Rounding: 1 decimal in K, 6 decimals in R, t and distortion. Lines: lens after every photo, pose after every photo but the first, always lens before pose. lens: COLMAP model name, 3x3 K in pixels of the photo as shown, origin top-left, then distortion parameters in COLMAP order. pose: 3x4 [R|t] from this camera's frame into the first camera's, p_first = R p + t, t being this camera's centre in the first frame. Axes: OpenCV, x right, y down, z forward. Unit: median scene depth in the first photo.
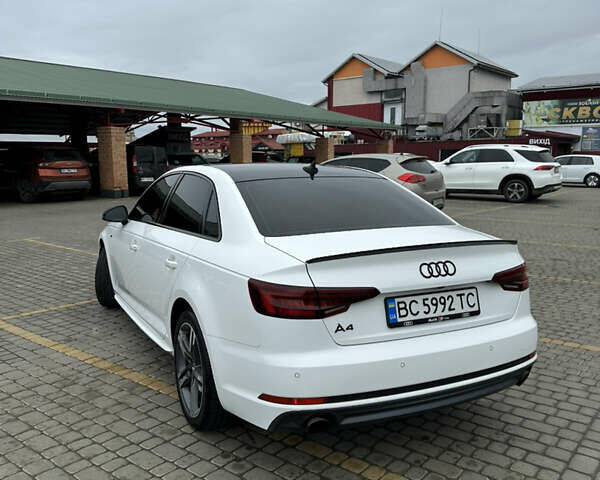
lens RADIAL K [[552.3, 0, 293.0], [0, 552.3, 243.4], [0, 0, 1]] dist [0.160813, -0.300609]
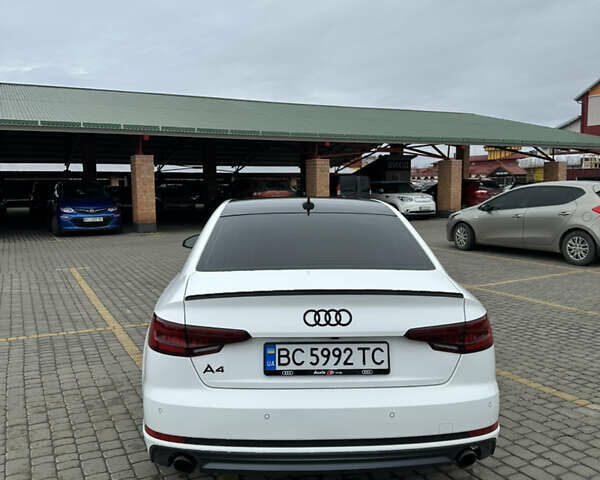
lens RADIAL K [[552.3, 0, 293.0], [0, 552.3, 243.4], [0, 0, 1]] dist [0.160813, -0.300609]
pose [[0.911324, 0.038227, -0.409912, 0.556996], [-0.057567, 0.997730, -0.034938, -0.039424], [0.407646, 0.055437, 0.911456, 0.128621]]
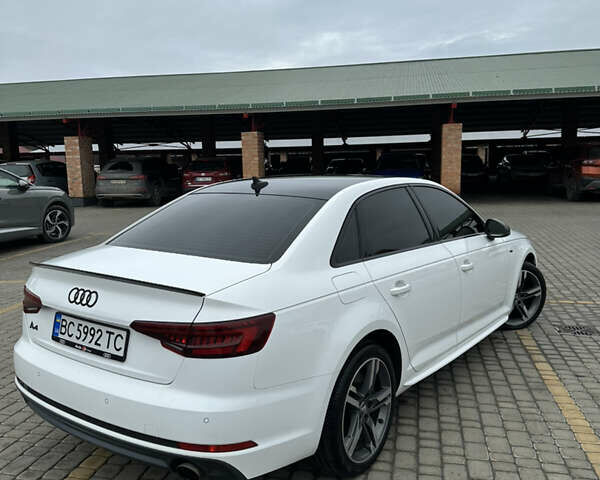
lens RADIAL K [[546.4, 0, 300.5], [0, 546.4, 264.8], [0, 0, 1]] dist [0.030237, -0.004183]
pose [[0.463697, 0.158130, -0.871768, 1.184563], [-0.112128, 0.986506, 0.119301, -0.152604], [0.878870, 0.042430, 0.475171, 0.847904]]
